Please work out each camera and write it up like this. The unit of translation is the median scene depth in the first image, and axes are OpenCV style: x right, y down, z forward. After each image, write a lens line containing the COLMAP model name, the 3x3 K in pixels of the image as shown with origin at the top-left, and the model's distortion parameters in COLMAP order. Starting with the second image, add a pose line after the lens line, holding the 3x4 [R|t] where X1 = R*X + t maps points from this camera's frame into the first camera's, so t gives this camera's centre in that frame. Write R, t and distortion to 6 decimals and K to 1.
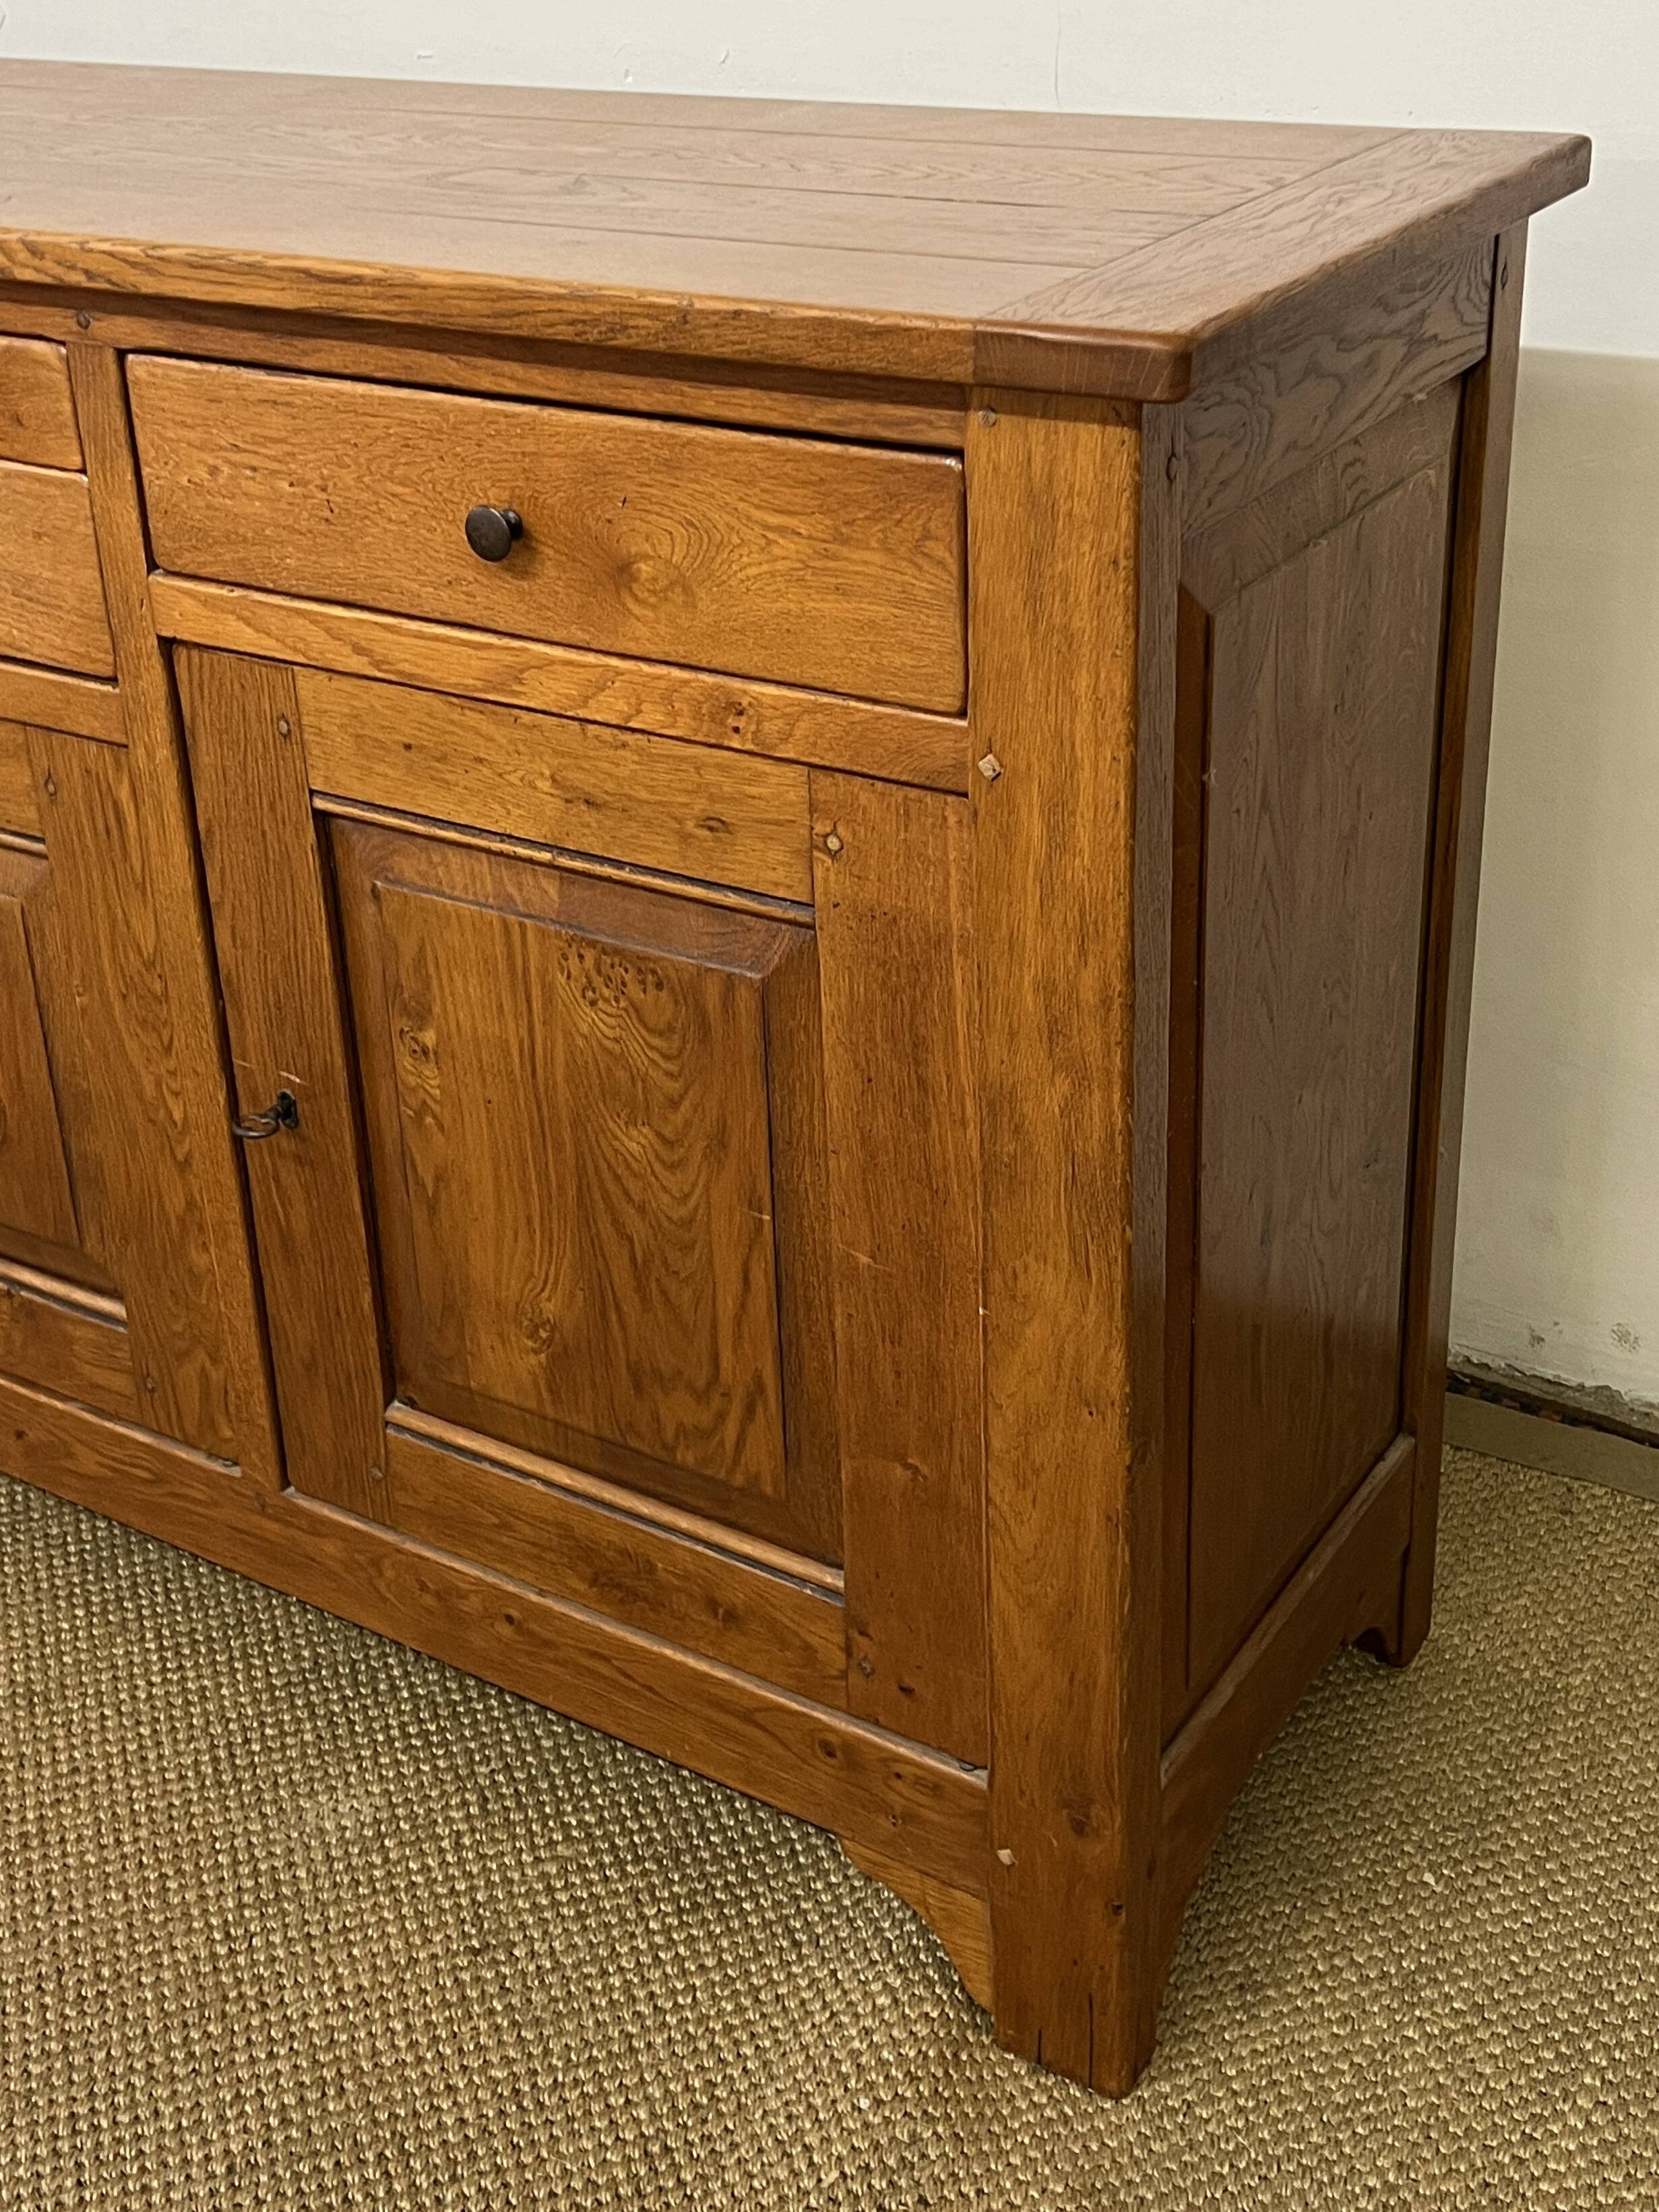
lens RADIAL K [[2671.5, 0, 764.4], [0, 2671.5, 891.3], [0, 0, 1]] dist [0.193110, -0.512269]
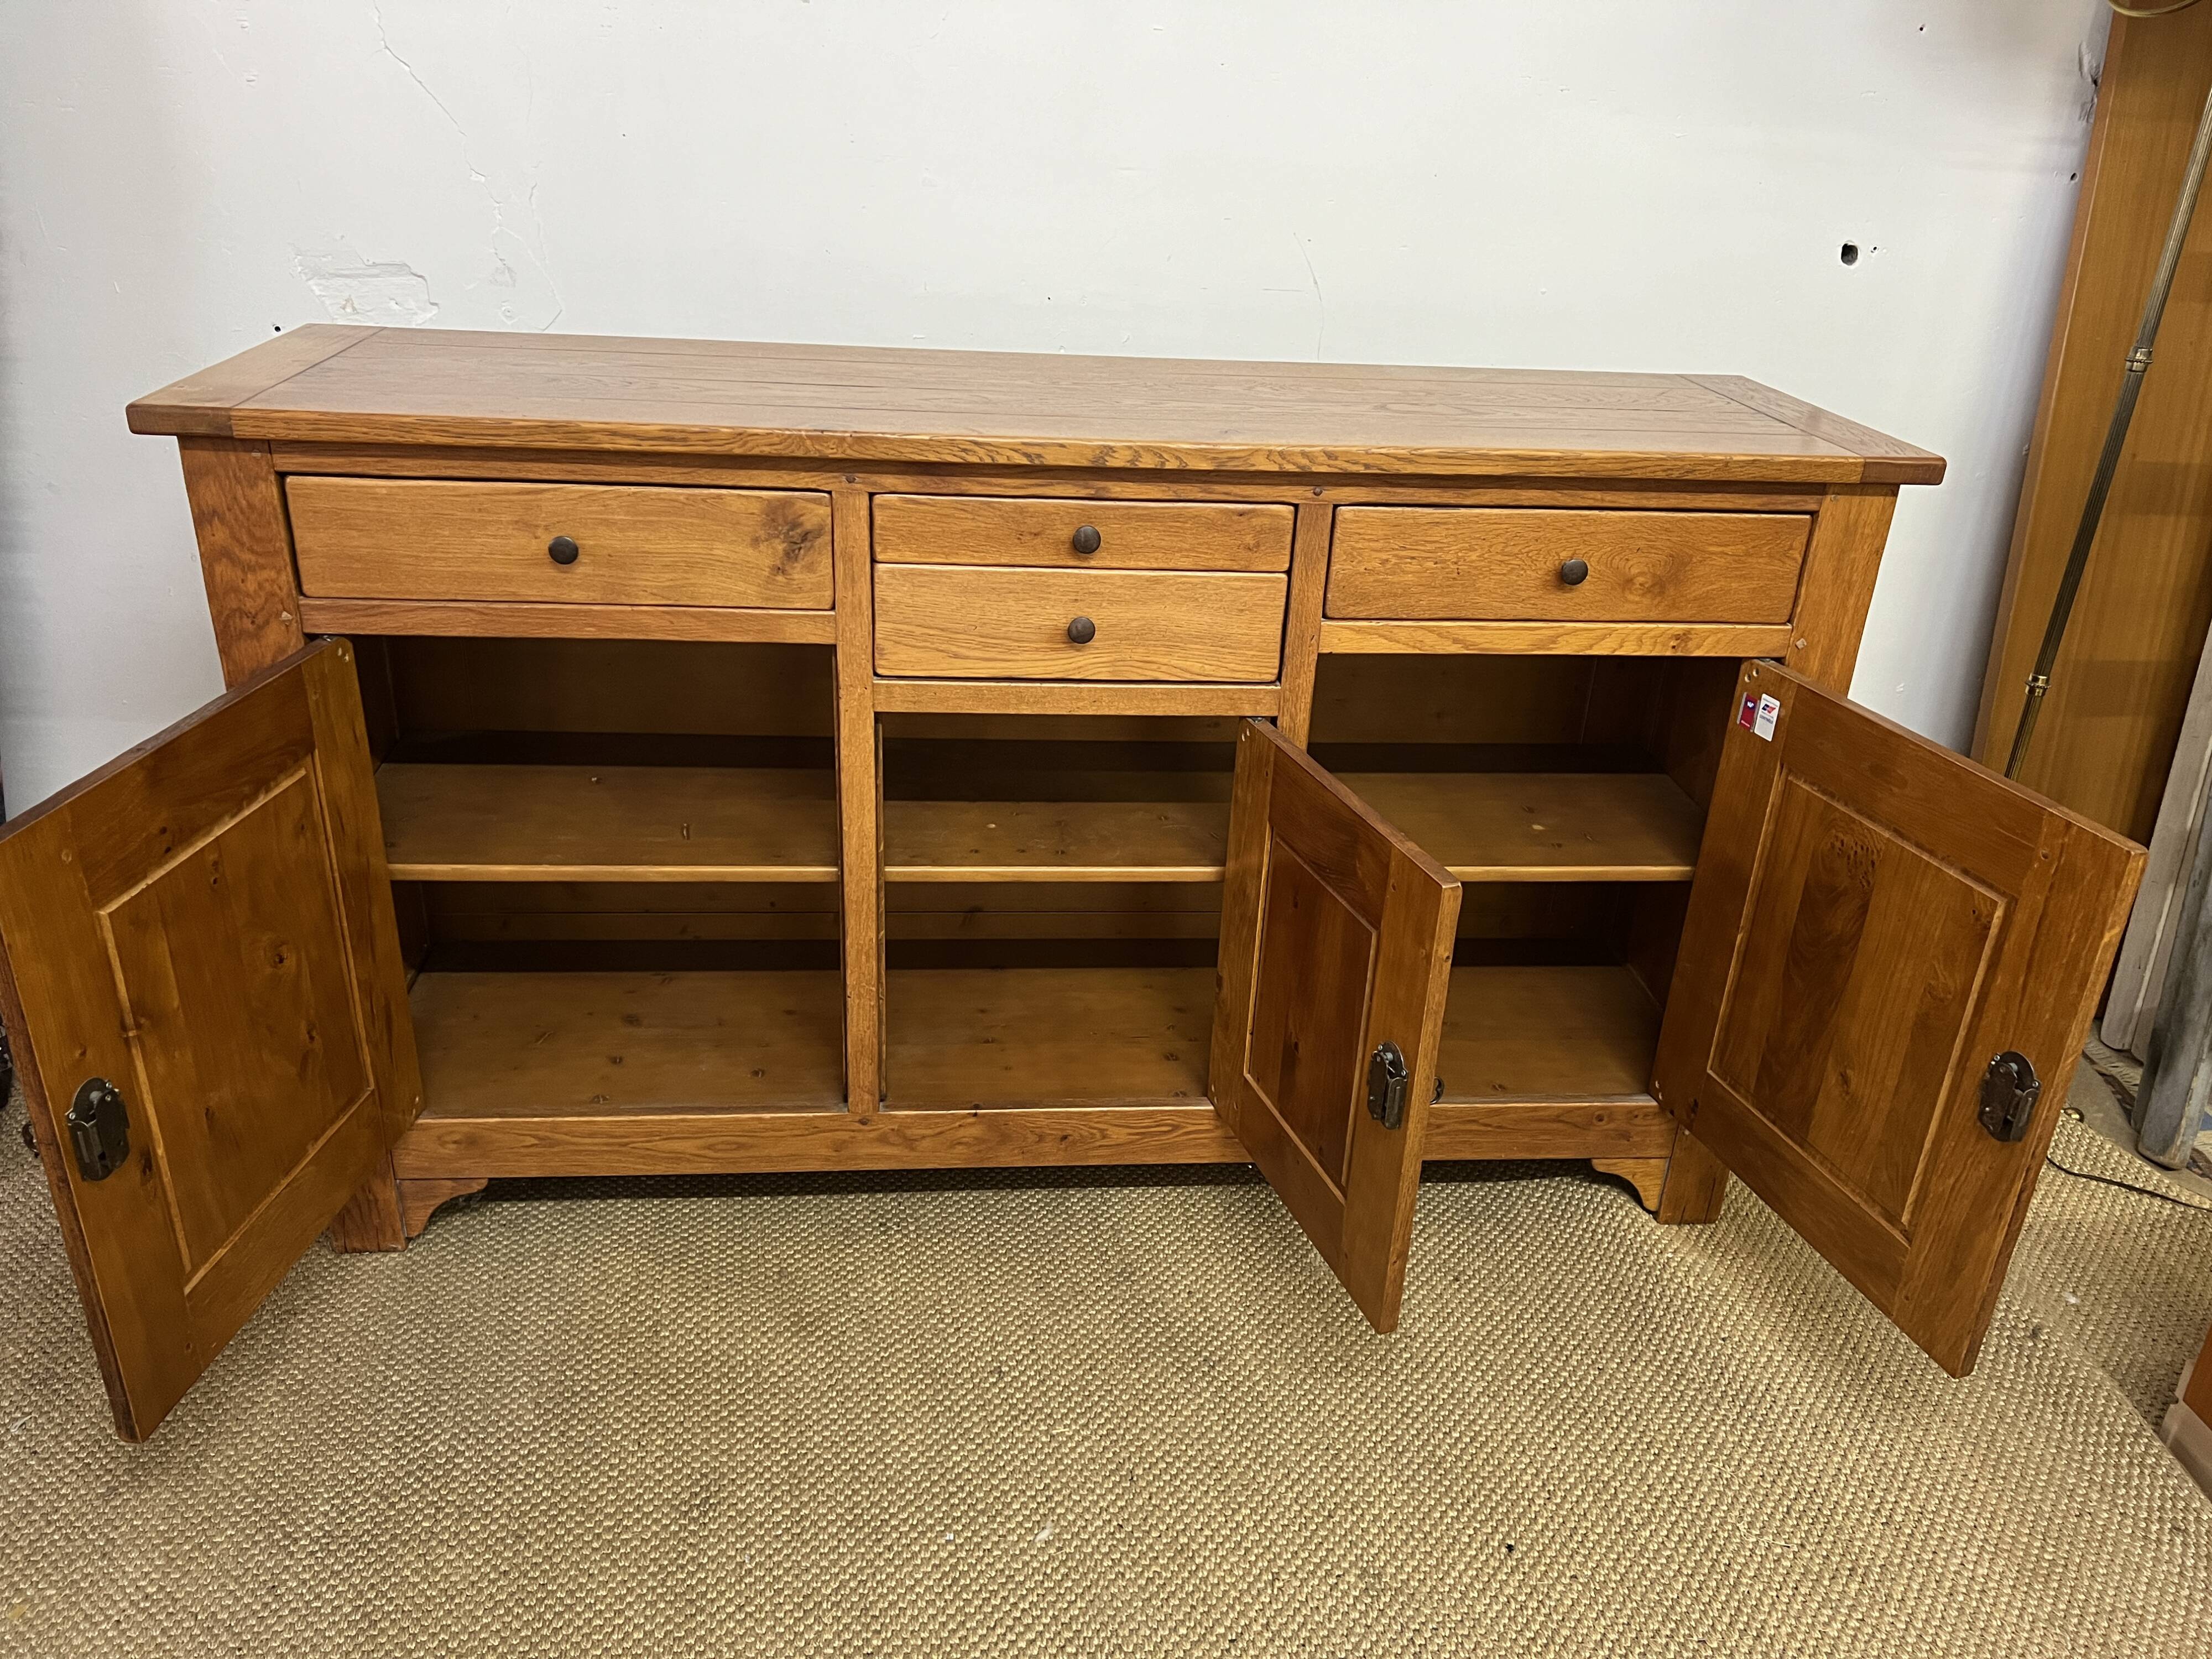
lens RADIAL K [[1659.2, 0, 1120.5], [0, 1659.2, 837.4], [0, 0, 1]] dist [0.134644, -0.261080]
pose [[0.773921, -0.190747, 0.603873, -1.107399], [0.179415, 0.980533, 0.079787, -0.088330], [-0.607336, 0.046595, 0.793077, 0.154787]]
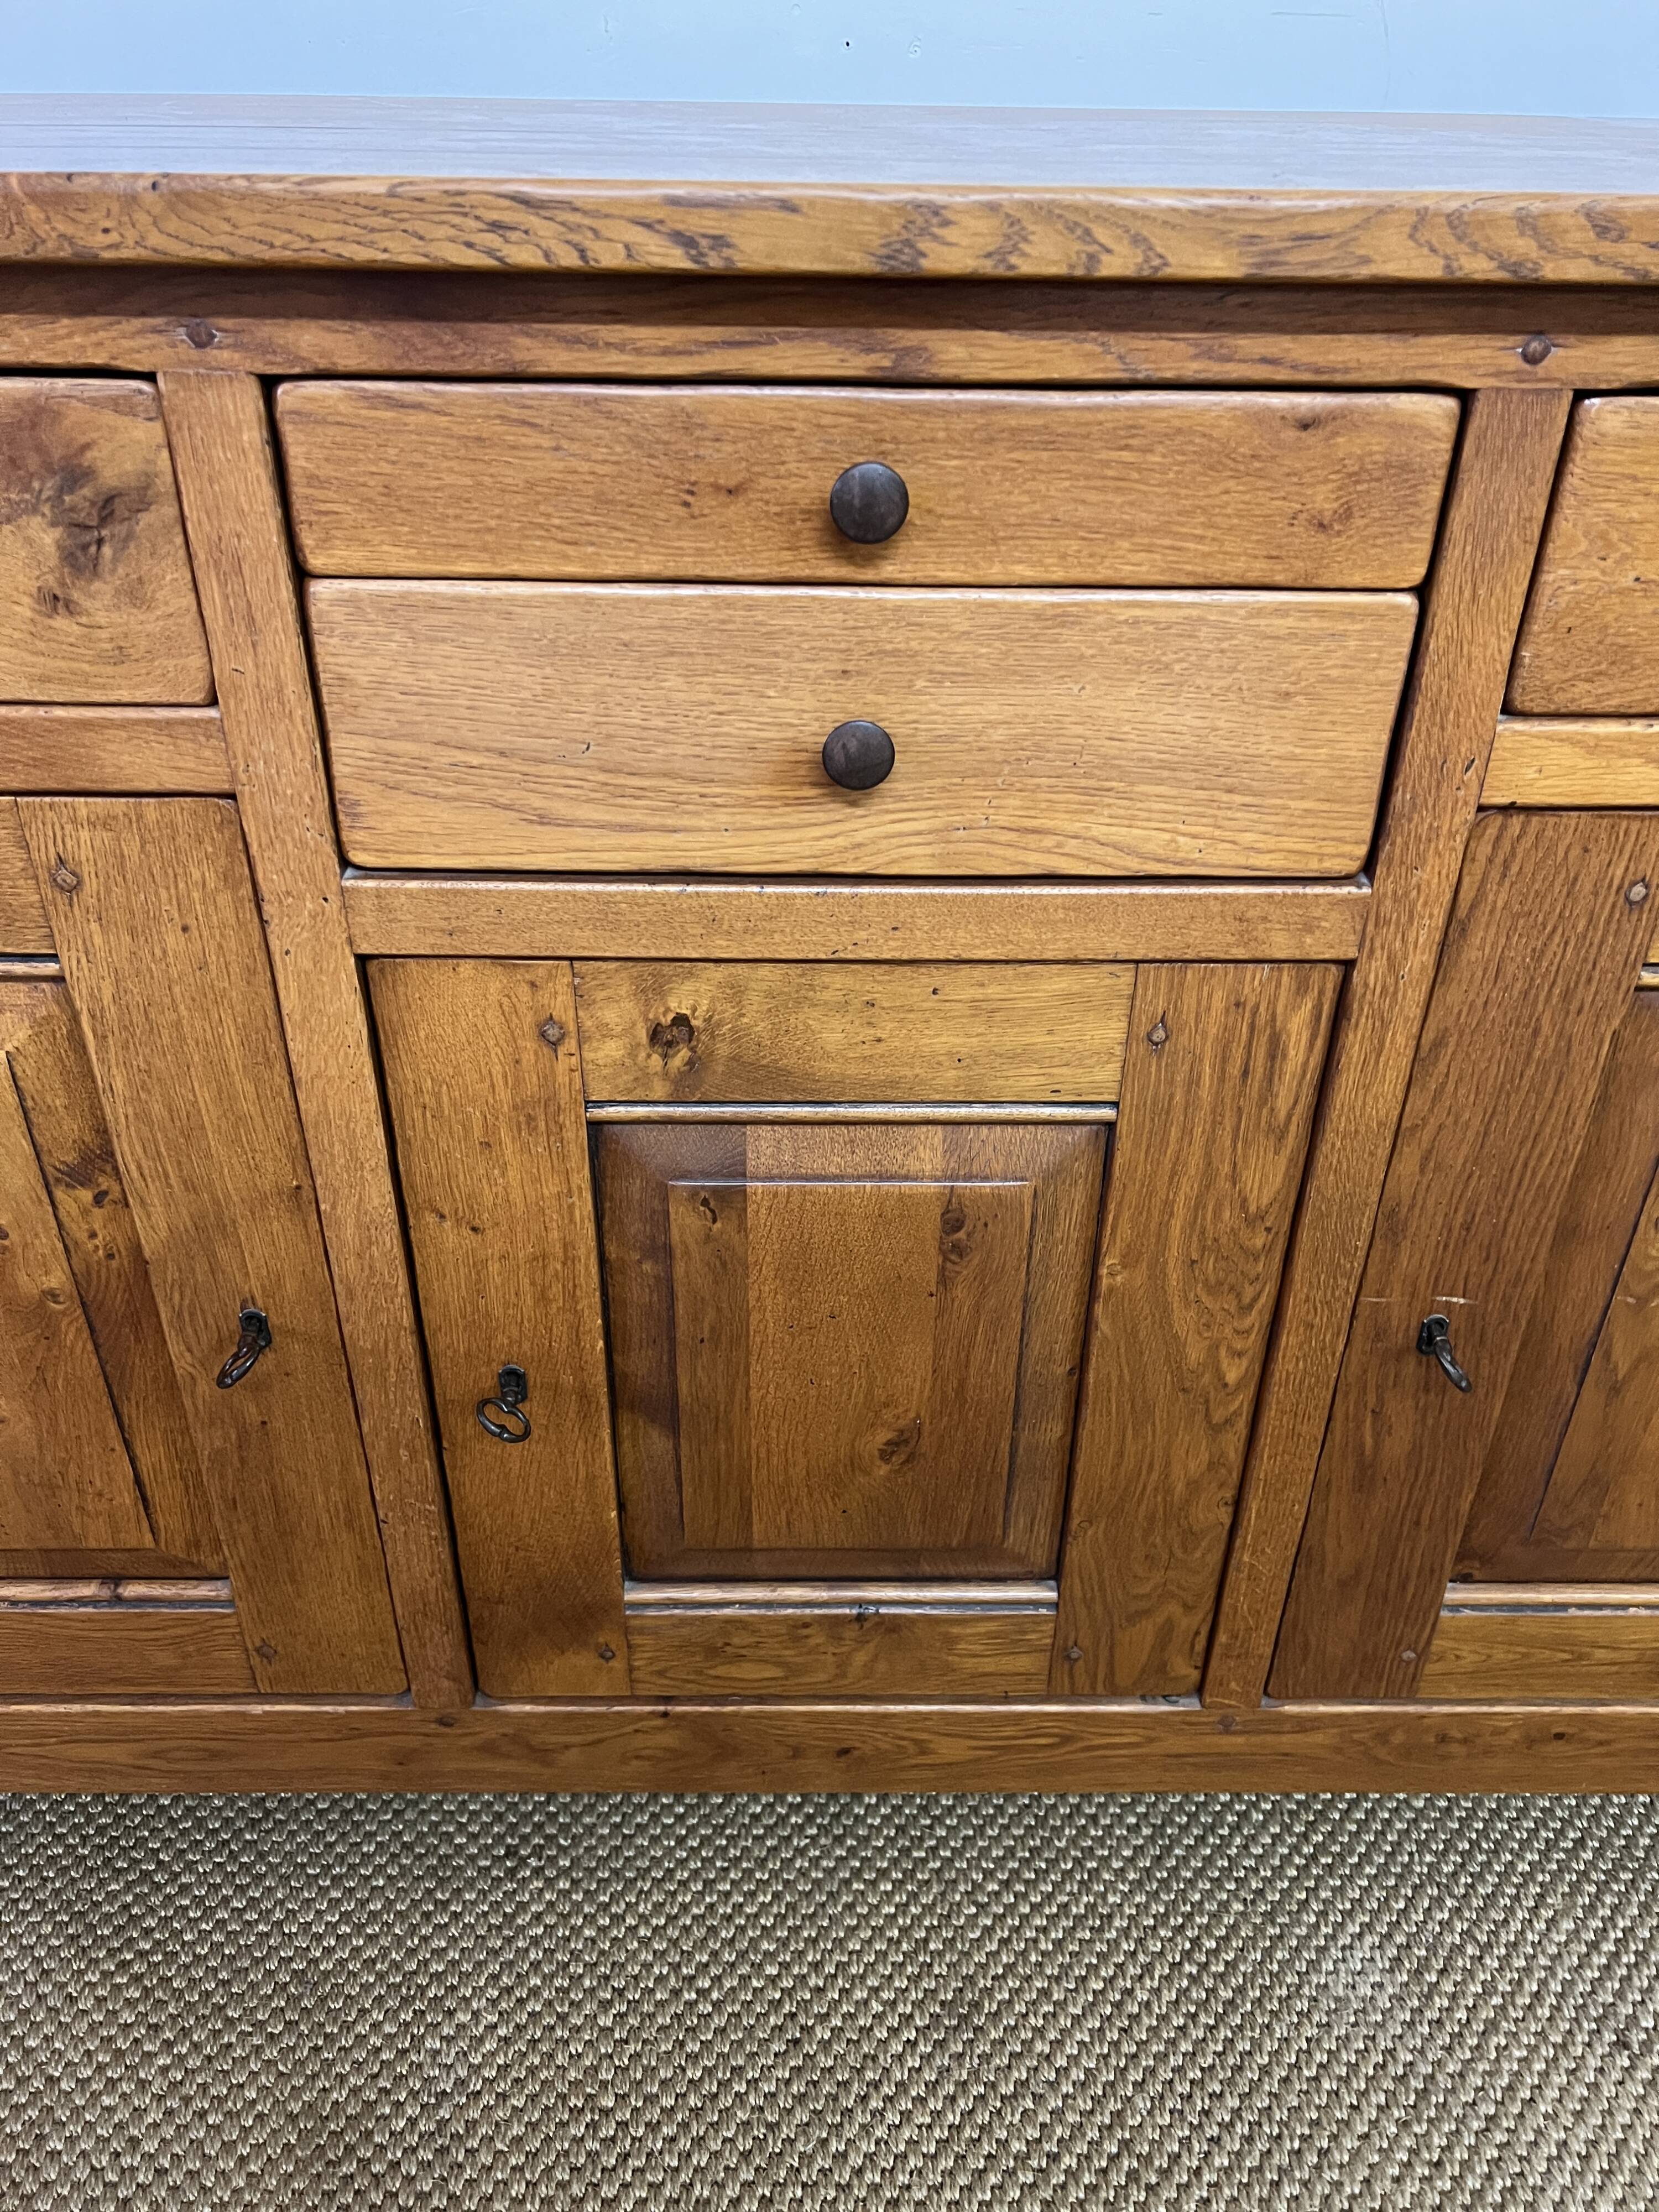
lens RADIAL K [[1675.9, 0, 829.5], [0, 1675.9, 1106.0], [0, 0, 1]] dist [0.053313, -0.063281]
pose [[0.827725, -0.258479, 0.498057, -0.643159], [0.182205, 0.963299, 0.197120, -0.143115], [-0.530729, -0.072413, 0.844443, 0.716976]]
